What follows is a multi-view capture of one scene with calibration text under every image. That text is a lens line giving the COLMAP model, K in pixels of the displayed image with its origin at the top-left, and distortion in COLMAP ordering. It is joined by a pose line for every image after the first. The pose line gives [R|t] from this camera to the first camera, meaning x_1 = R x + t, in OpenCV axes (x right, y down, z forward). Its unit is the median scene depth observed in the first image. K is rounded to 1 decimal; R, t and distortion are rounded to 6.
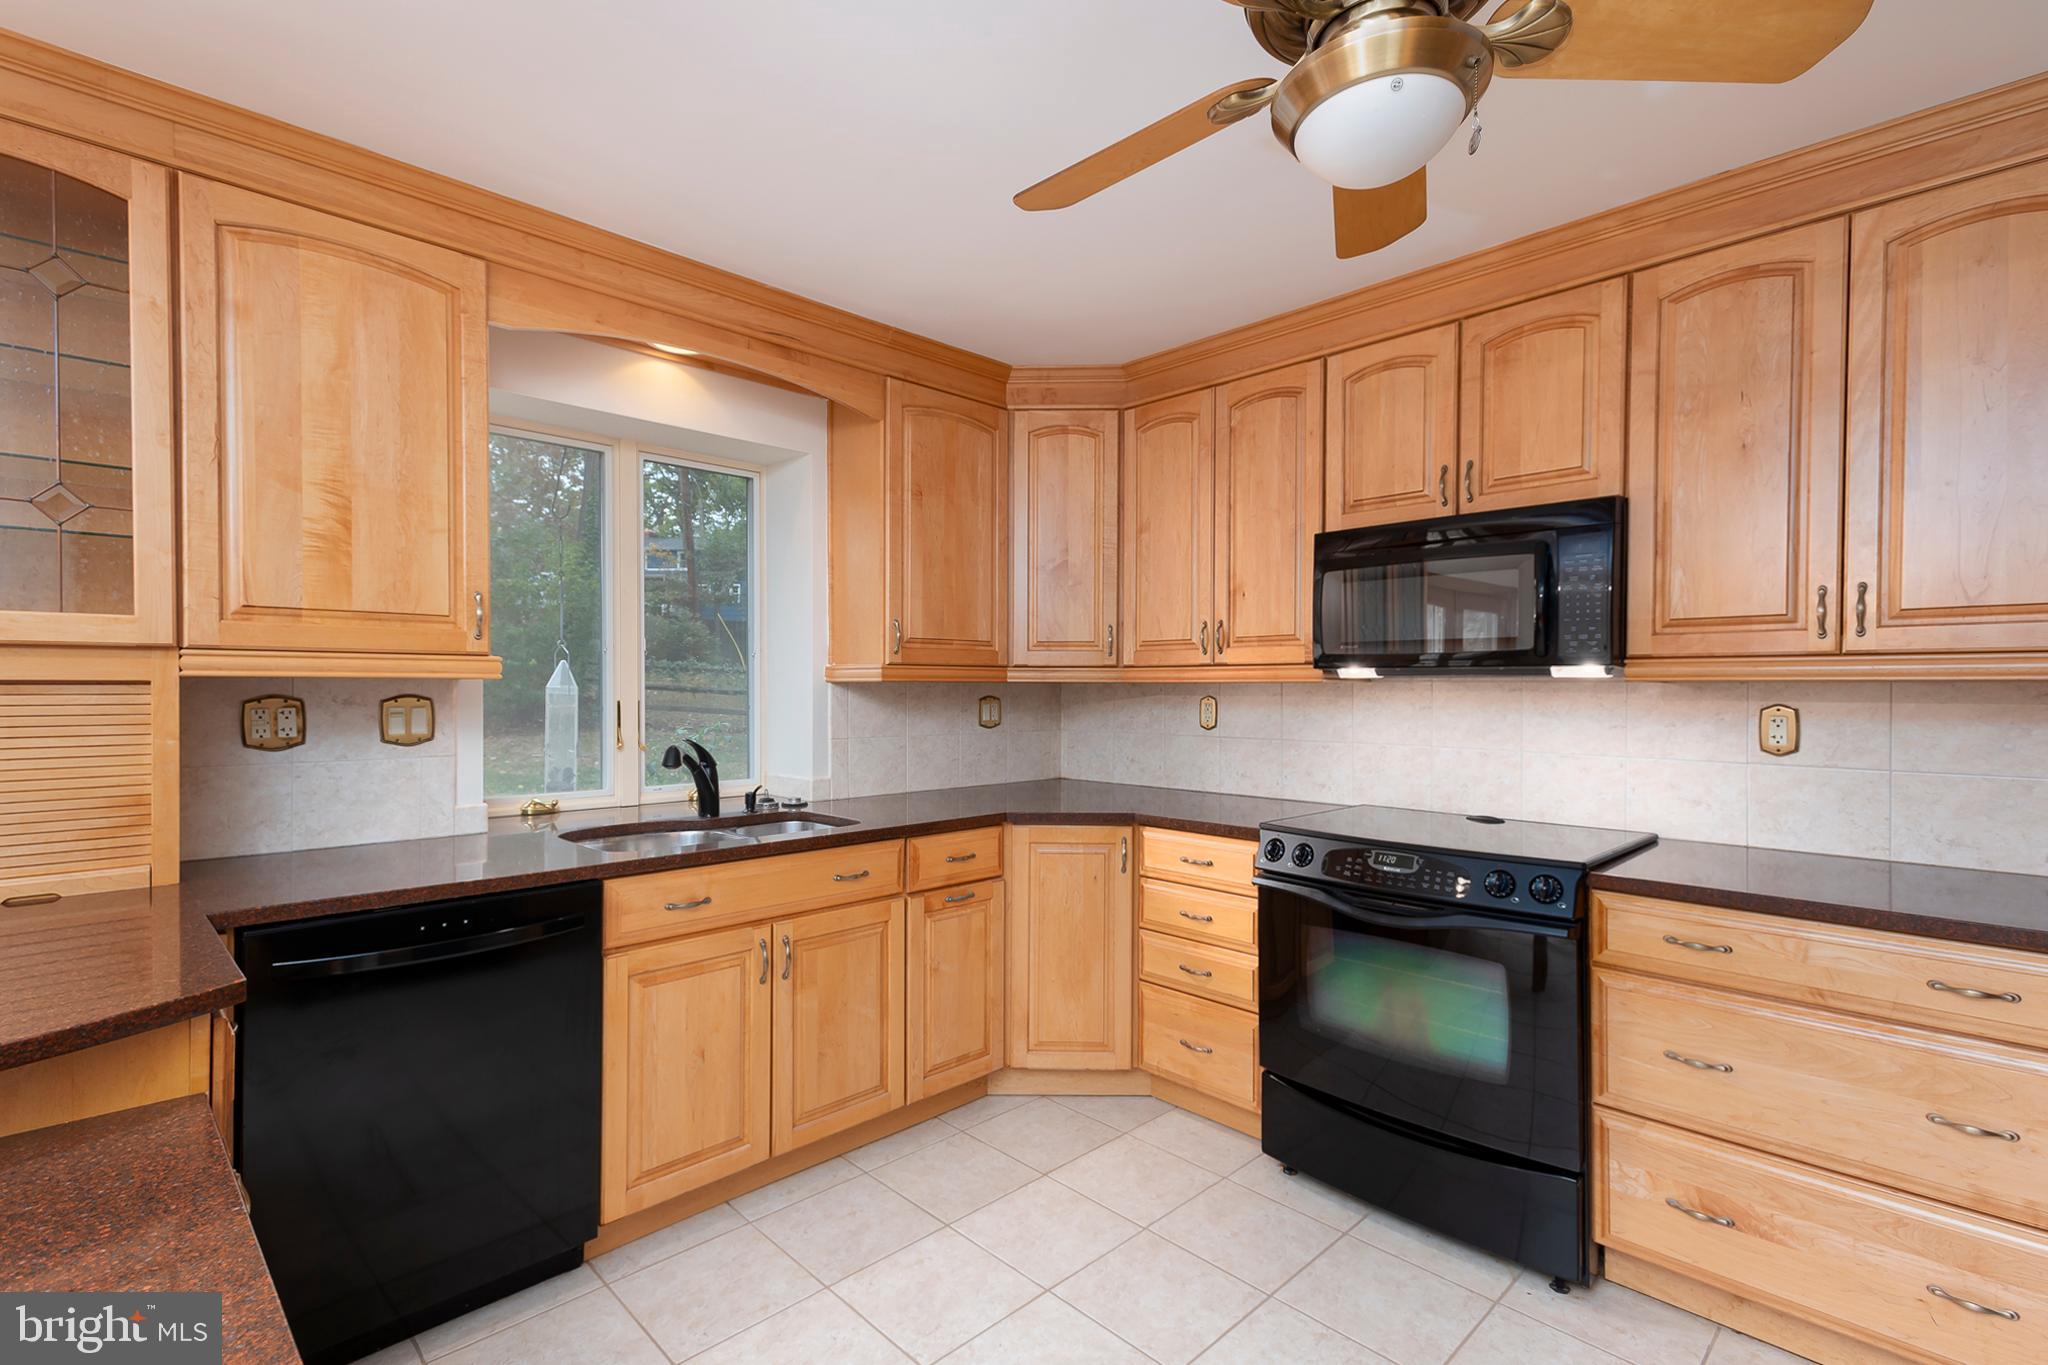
lens RADIAL K [[954.1, 0, 1014.2], [0, 954.1, 690.0], [0, 0, 1]] dist [0.039583, -0.007295]
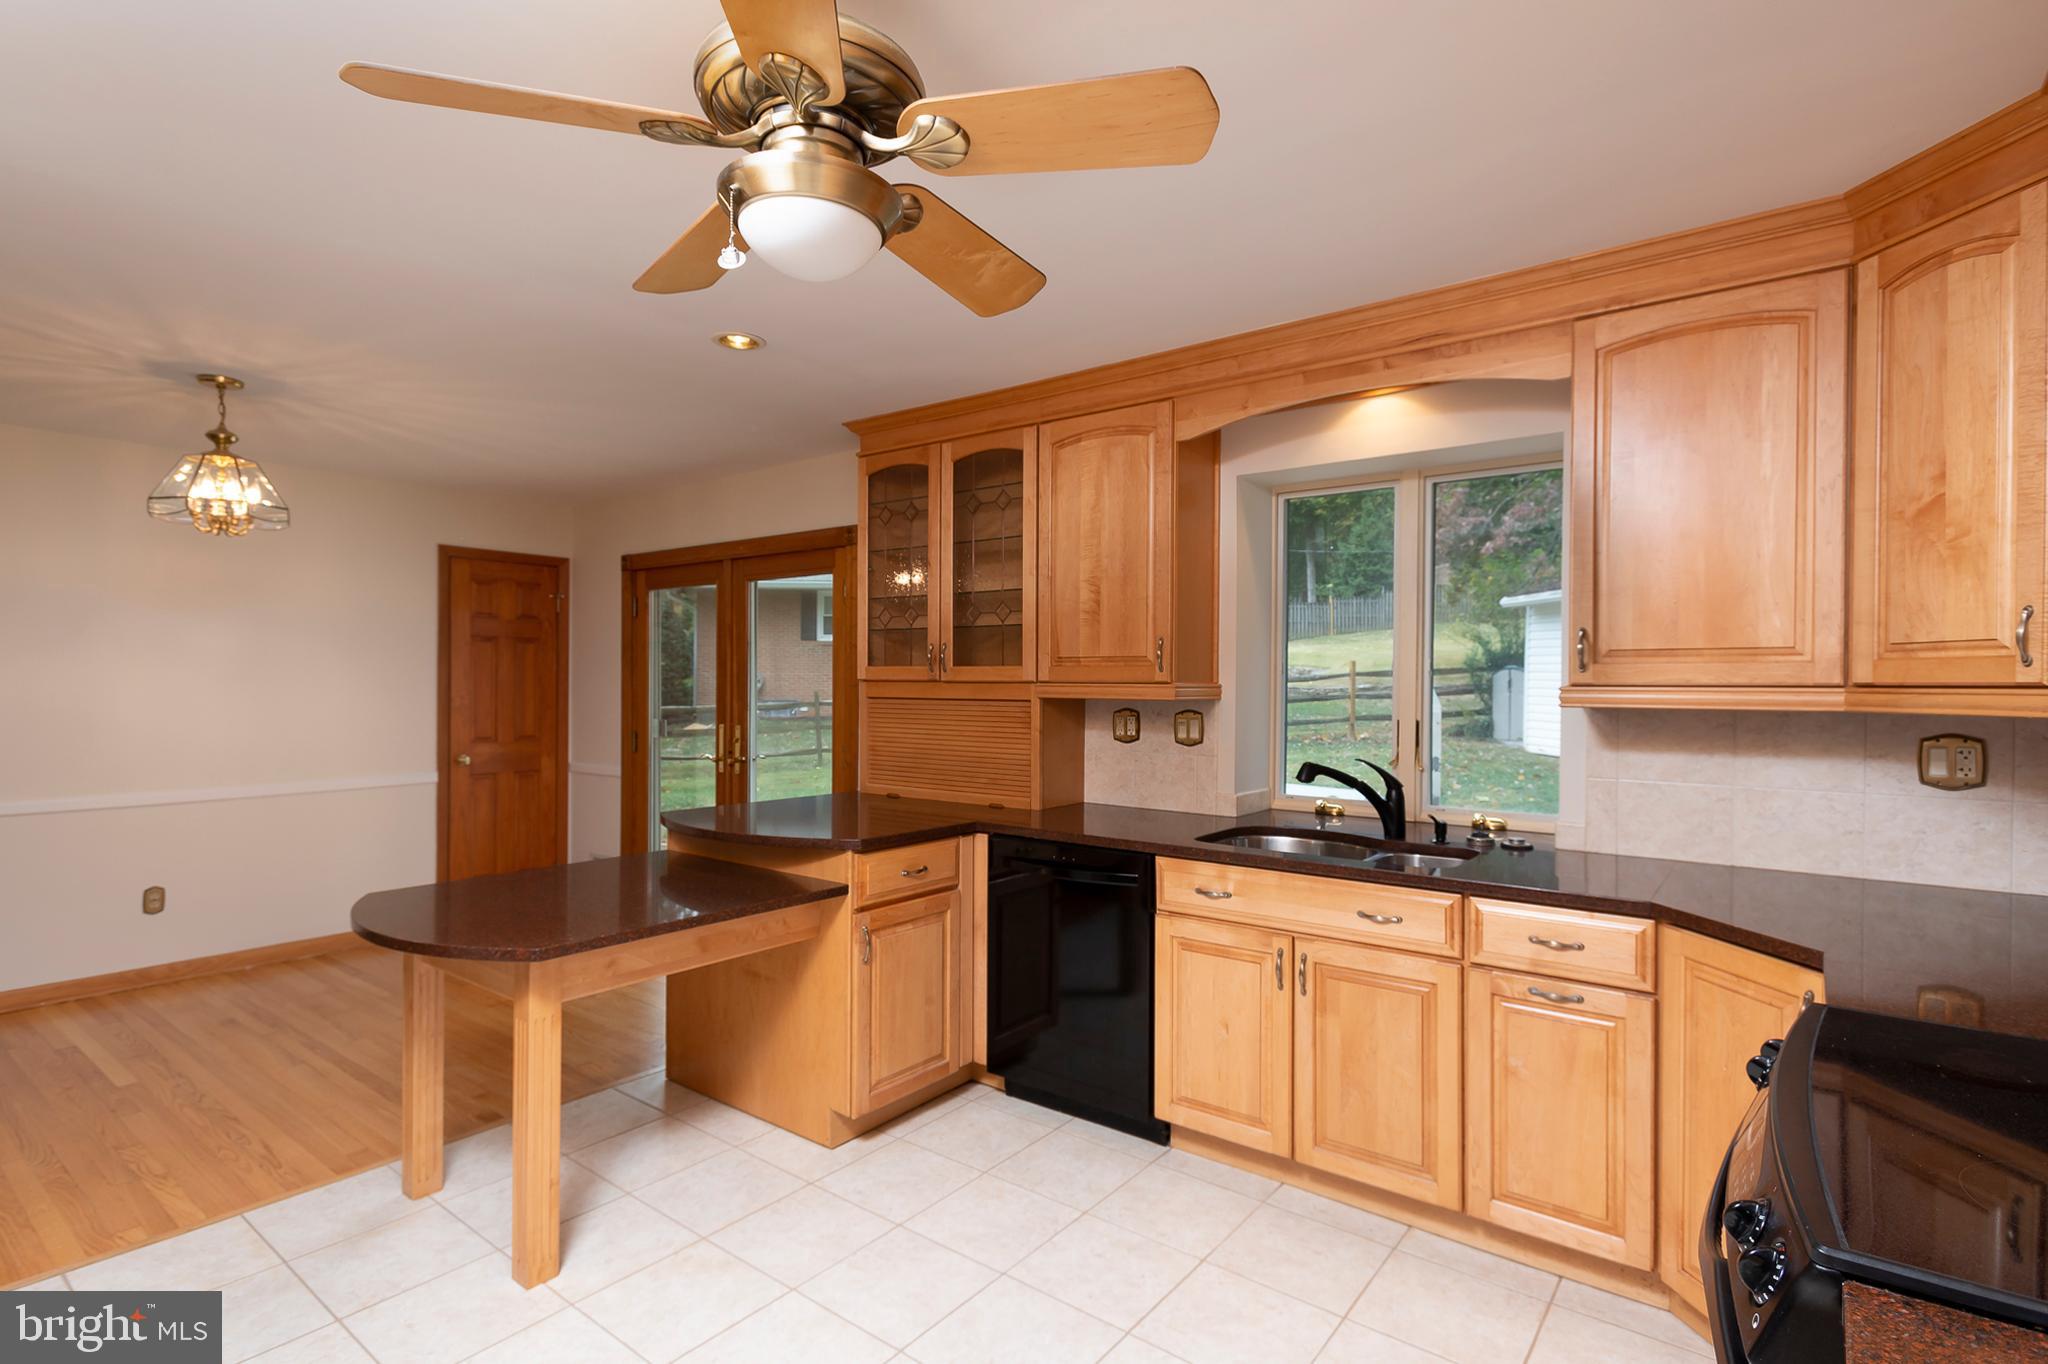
lens RADIAL K [[1011.3, 0, 1019.4], [0, 1011.3, 688.4], [0, 0, 1]] dist [0.016547, -0.000609]
pose [[0.136793, 0.005421, -0.990585, 0.762460], [-0.007766, 0.999960, 0.004400, -0.029126], [0.990569, 0.007091, 0.136830, 0.520821]]
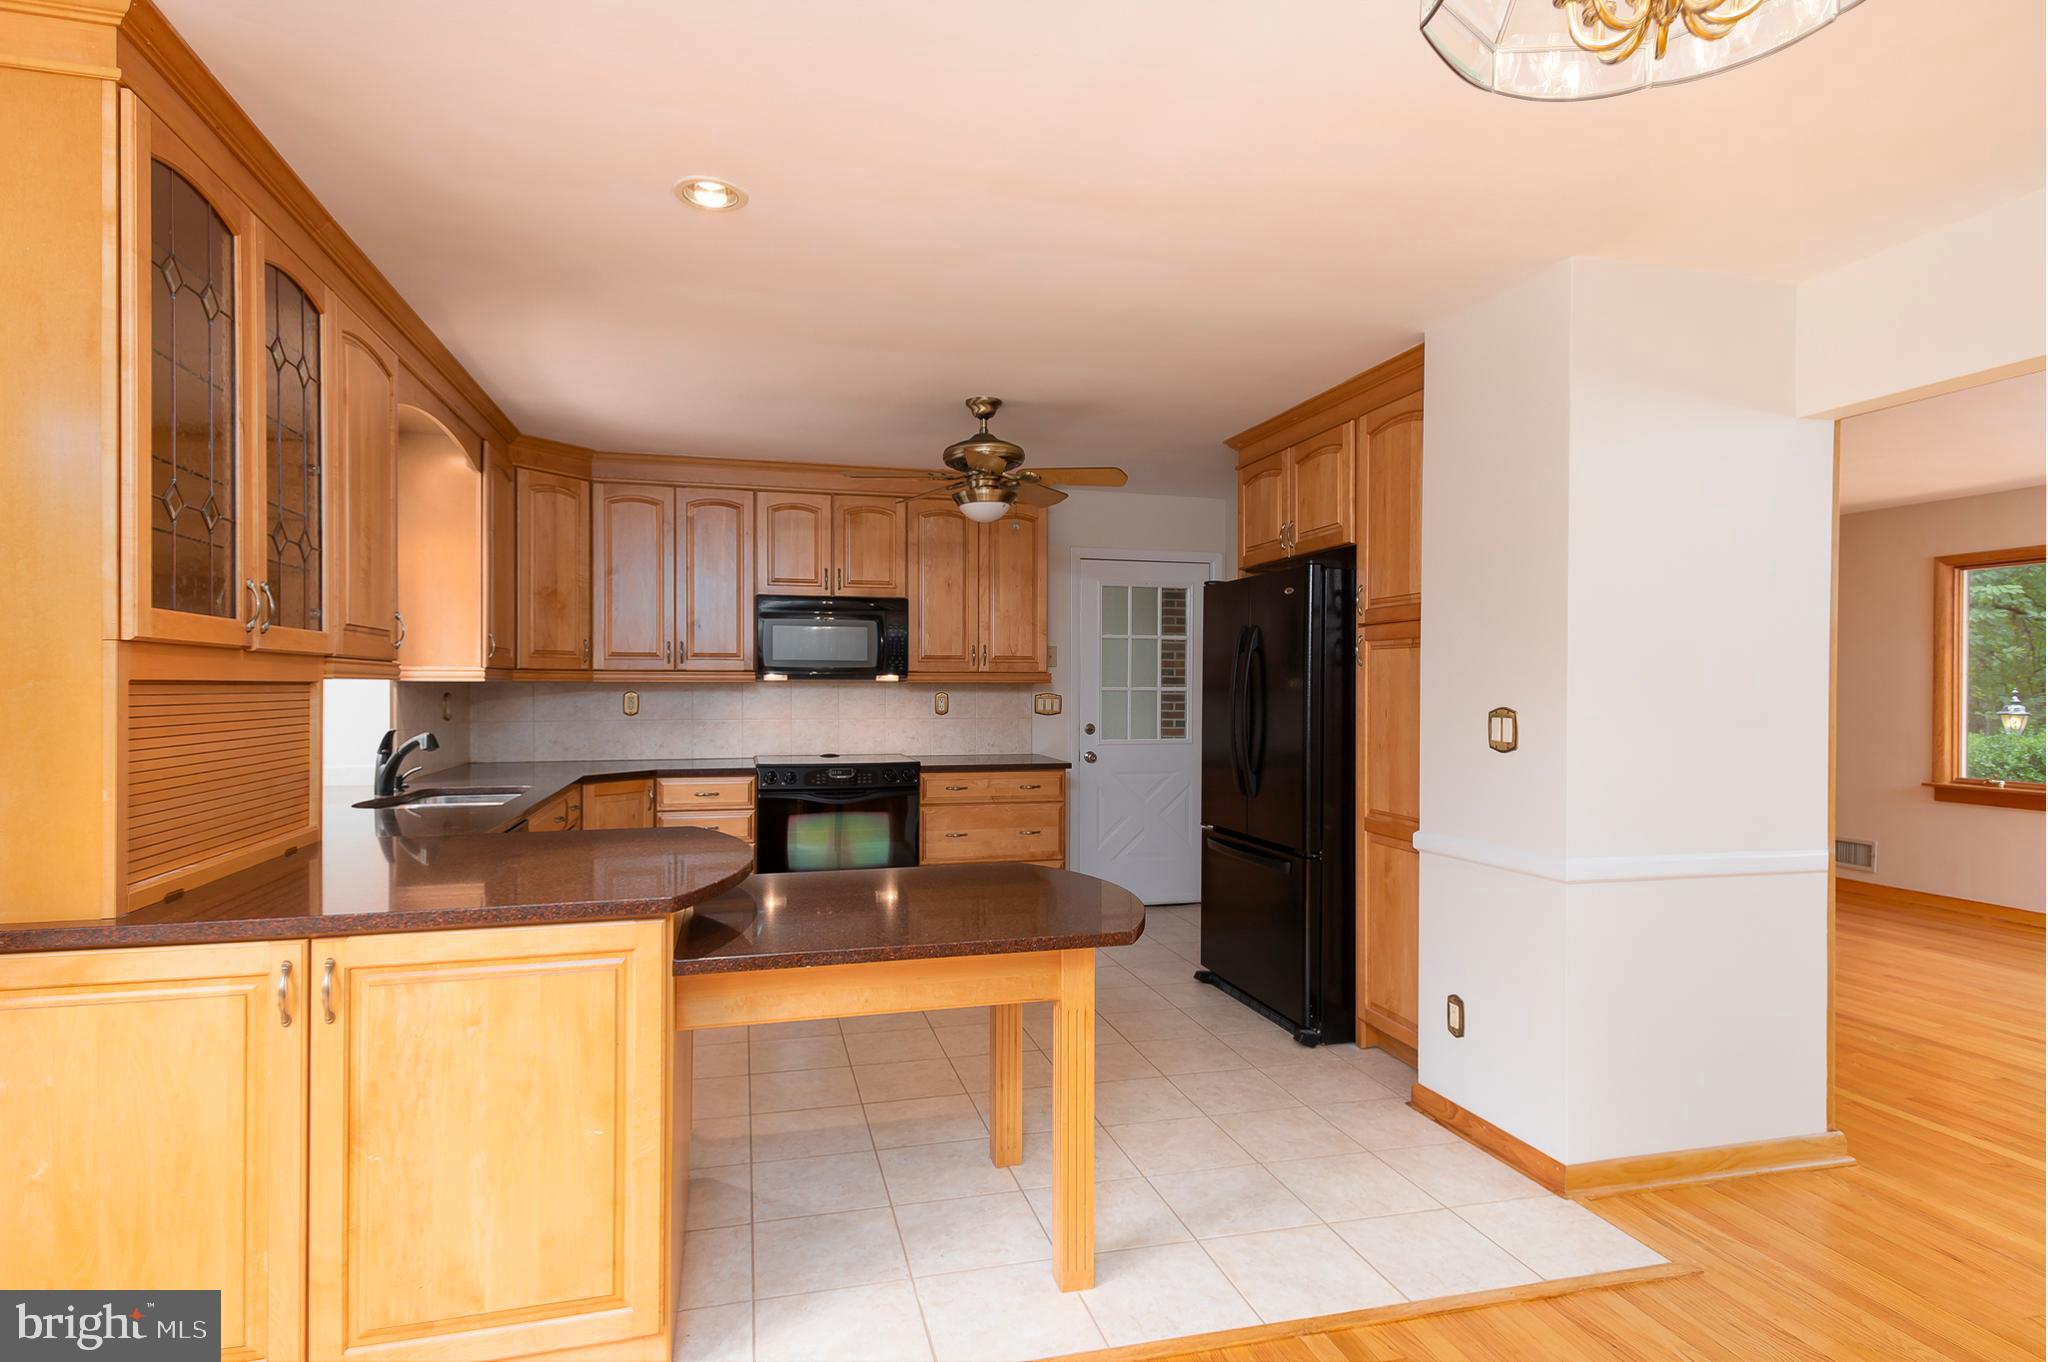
lens RADIAL K [[1065.1, 0, 1012.3], [0, 1065.1, 688.8], [0, 0, 1]] dist [0.031821, -0.002076]
pose [[0.493182, -0.003831, 0.869917, -1.227008], [0.002110, 0.999993, 0.003208, -0.002314], [-0.869923, 0.000253, 0.493187, -0.364734]]
